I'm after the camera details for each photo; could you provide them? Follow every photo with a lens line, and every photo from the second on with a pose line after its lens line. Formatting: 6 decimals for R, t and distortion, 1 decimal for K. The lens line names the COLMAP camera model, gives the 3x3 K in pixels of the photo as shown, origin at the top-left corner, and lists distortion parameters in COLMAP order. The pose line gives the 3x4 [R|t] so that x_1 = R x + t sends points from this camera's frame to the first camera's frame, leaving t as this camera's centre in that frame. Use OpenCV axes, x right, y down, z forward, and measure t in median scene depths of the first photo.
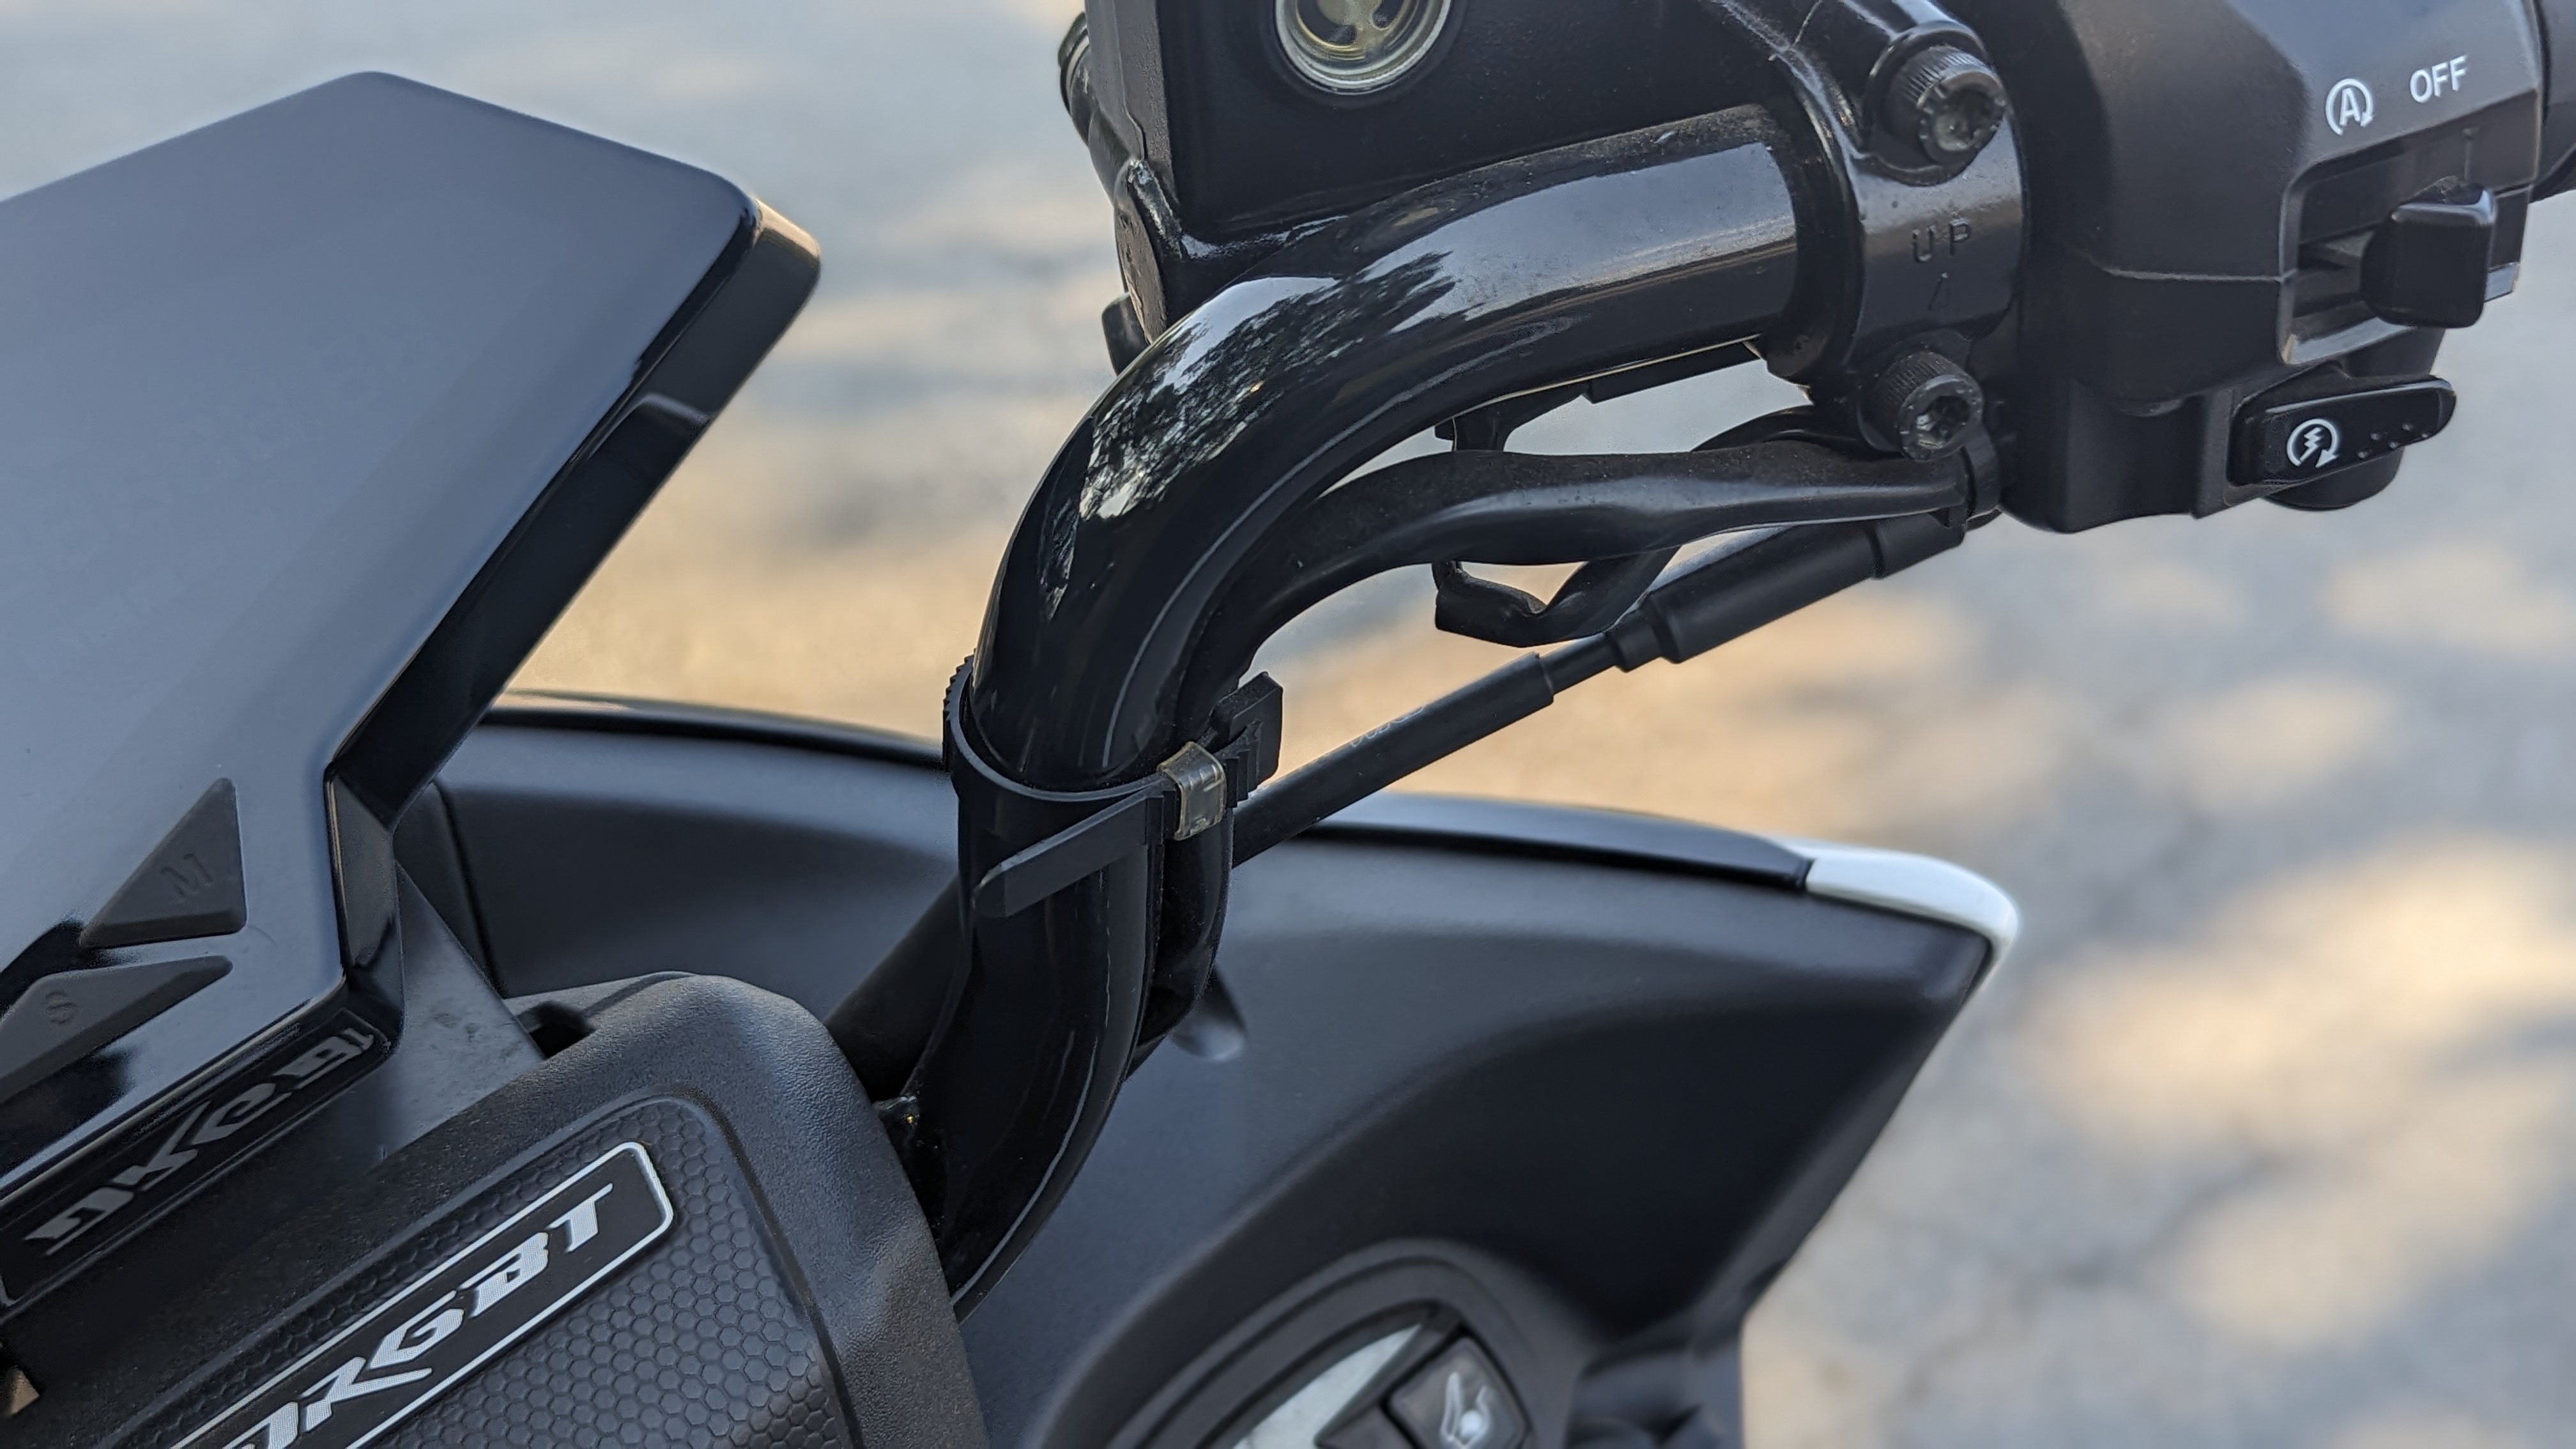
lens RADIAL K [[2866.8, 0, 1260.9], [0, 2866.8, 809.8], [0, 0, 1]] dist [-0.014620, 0.000000]
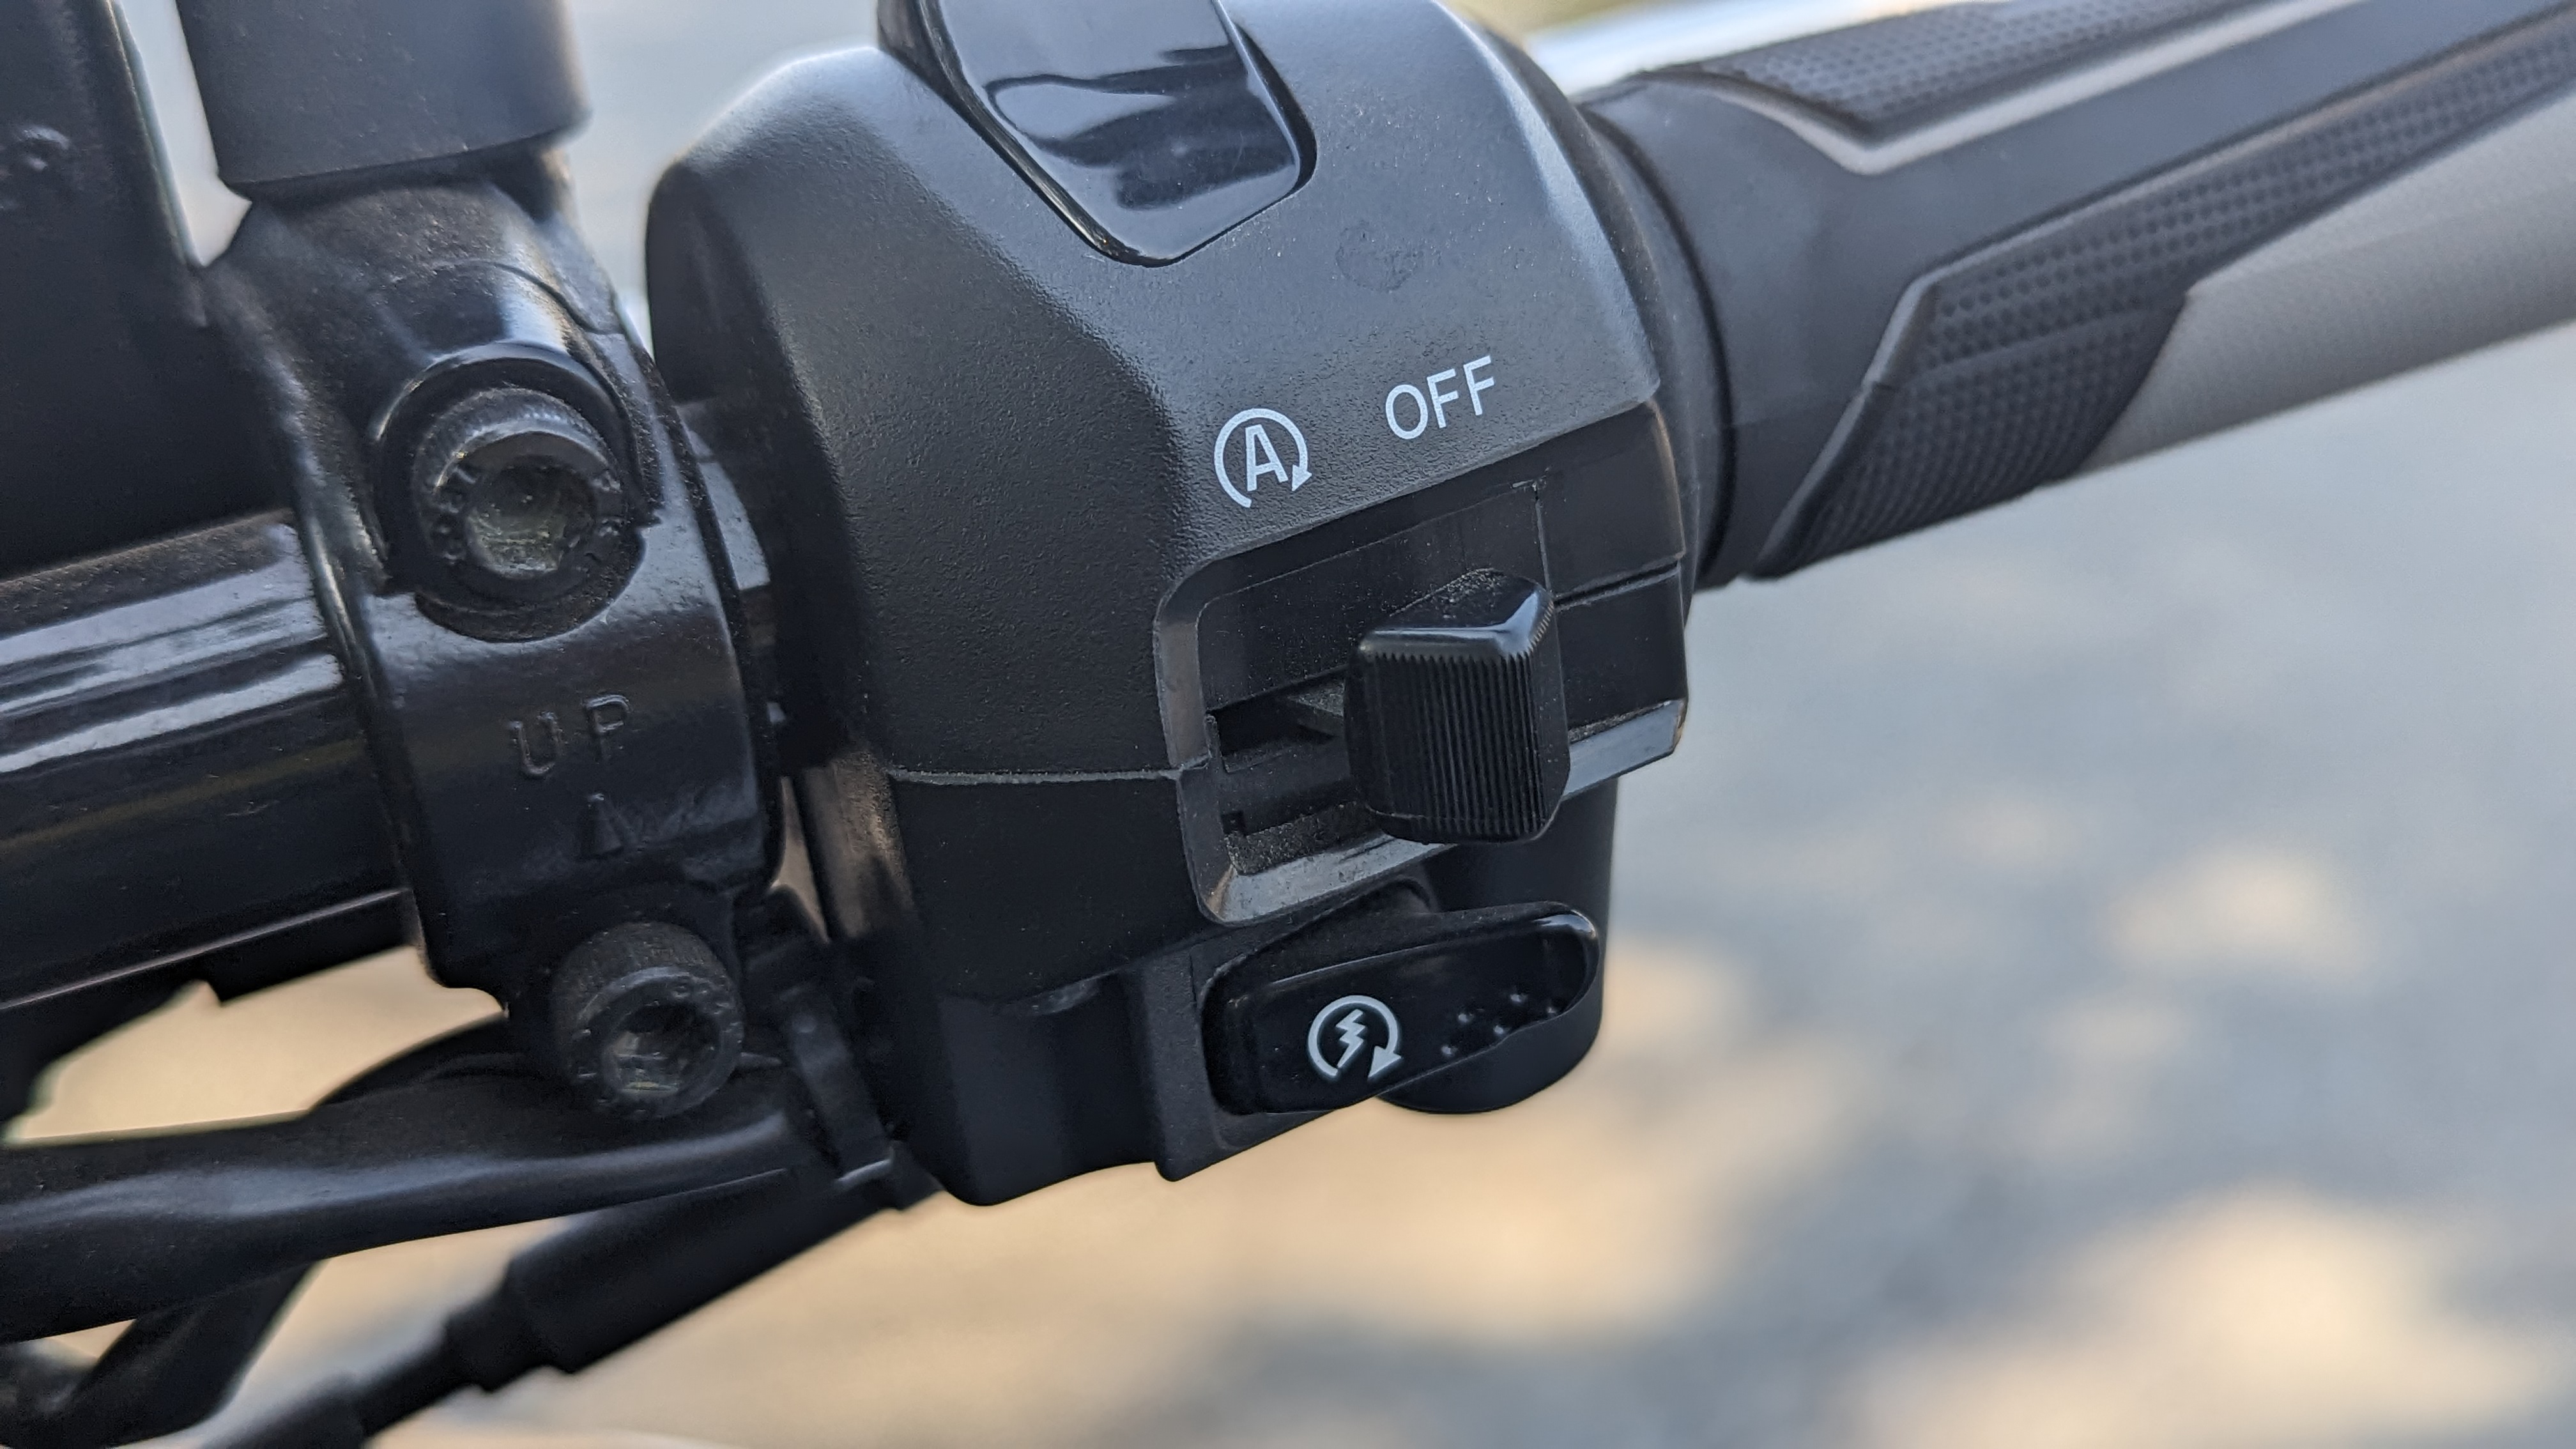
lens RADIAL K [[2866.8, 0, 1331.9], [0, 2866.8, 741.9], [0, 0, 1]] dist [-0.014620, 0.000000]
pose [[0.996298, -0.058541, 0.062960, 0.346977], [0.066851, 0.988003, -0.139217, -0.112528], [-0.054054, 0.142910, 0.988258, 0.455839]]
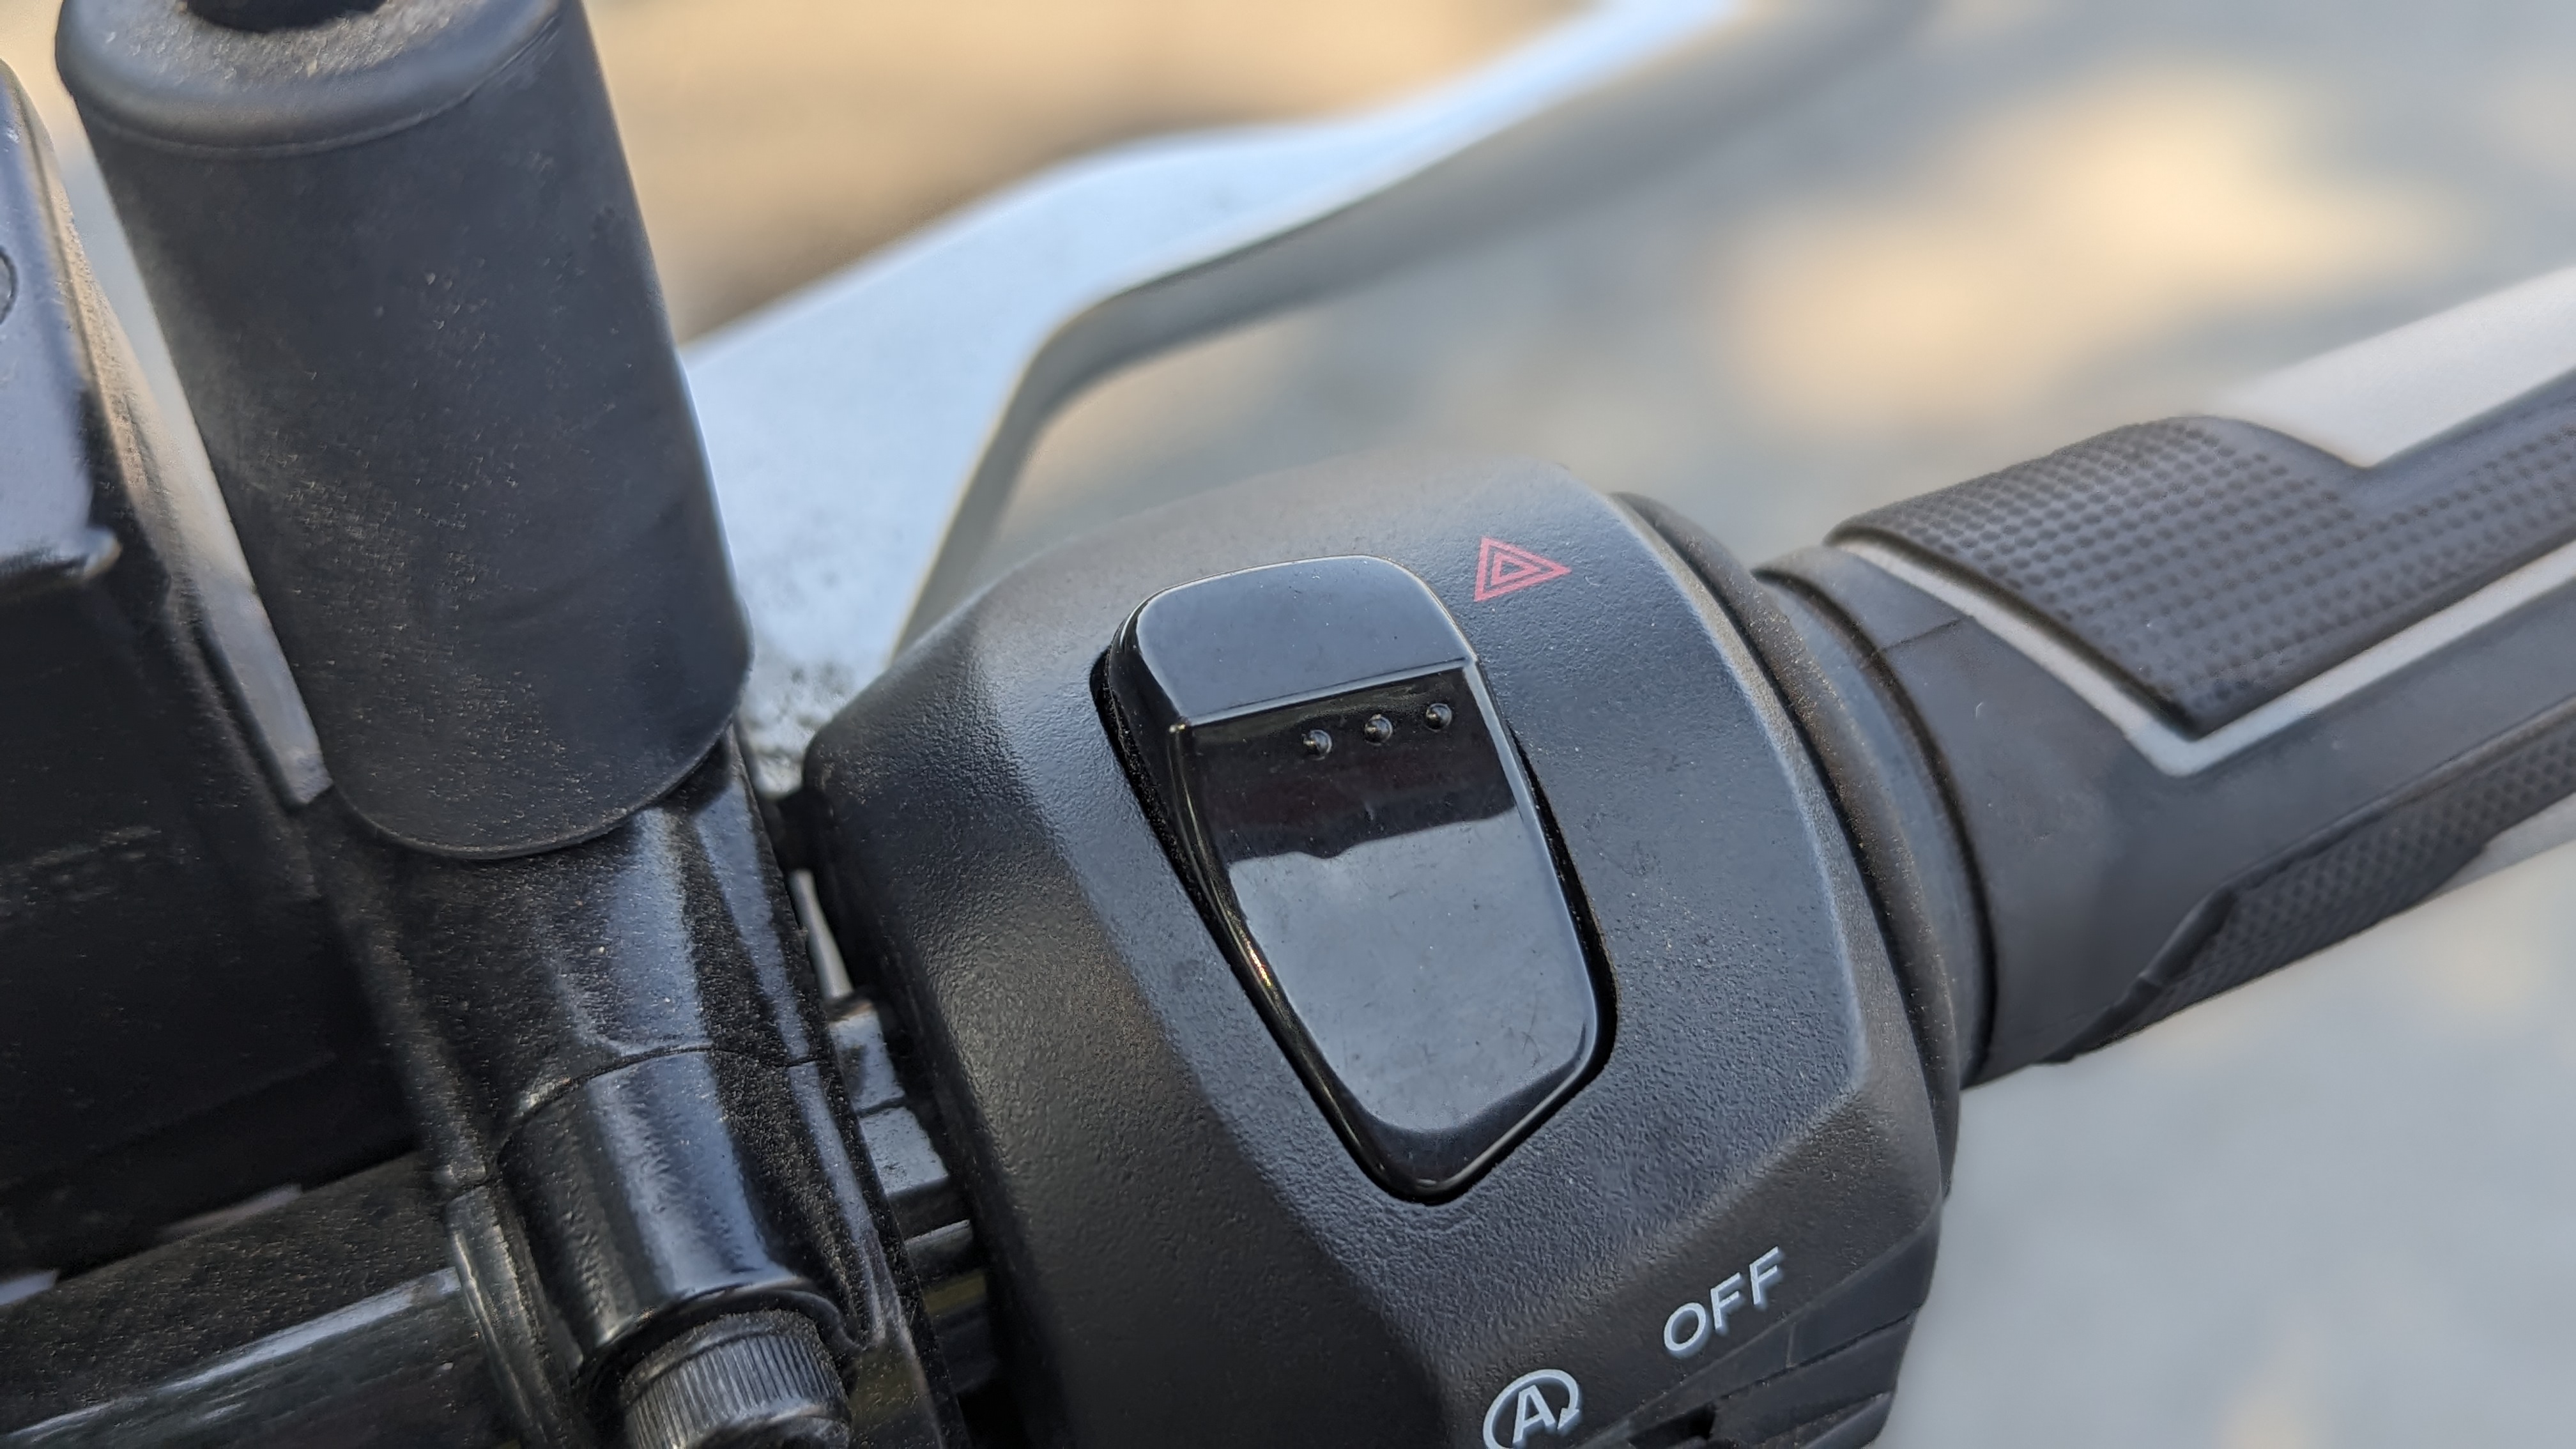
lens RADIAL K [[2866.8, 0, 1262.2], [0, 2866.8, 673.7], [0, 0, 1]] dist [-0.014620, 0.000000]
pose [[0.996918, -0.013554, 0.077272, 0.287548], [-0.011300, 0.949884, 0.312399, -0.514163], [-0.077634, -0.312310, 0.946803, 0.547974]]
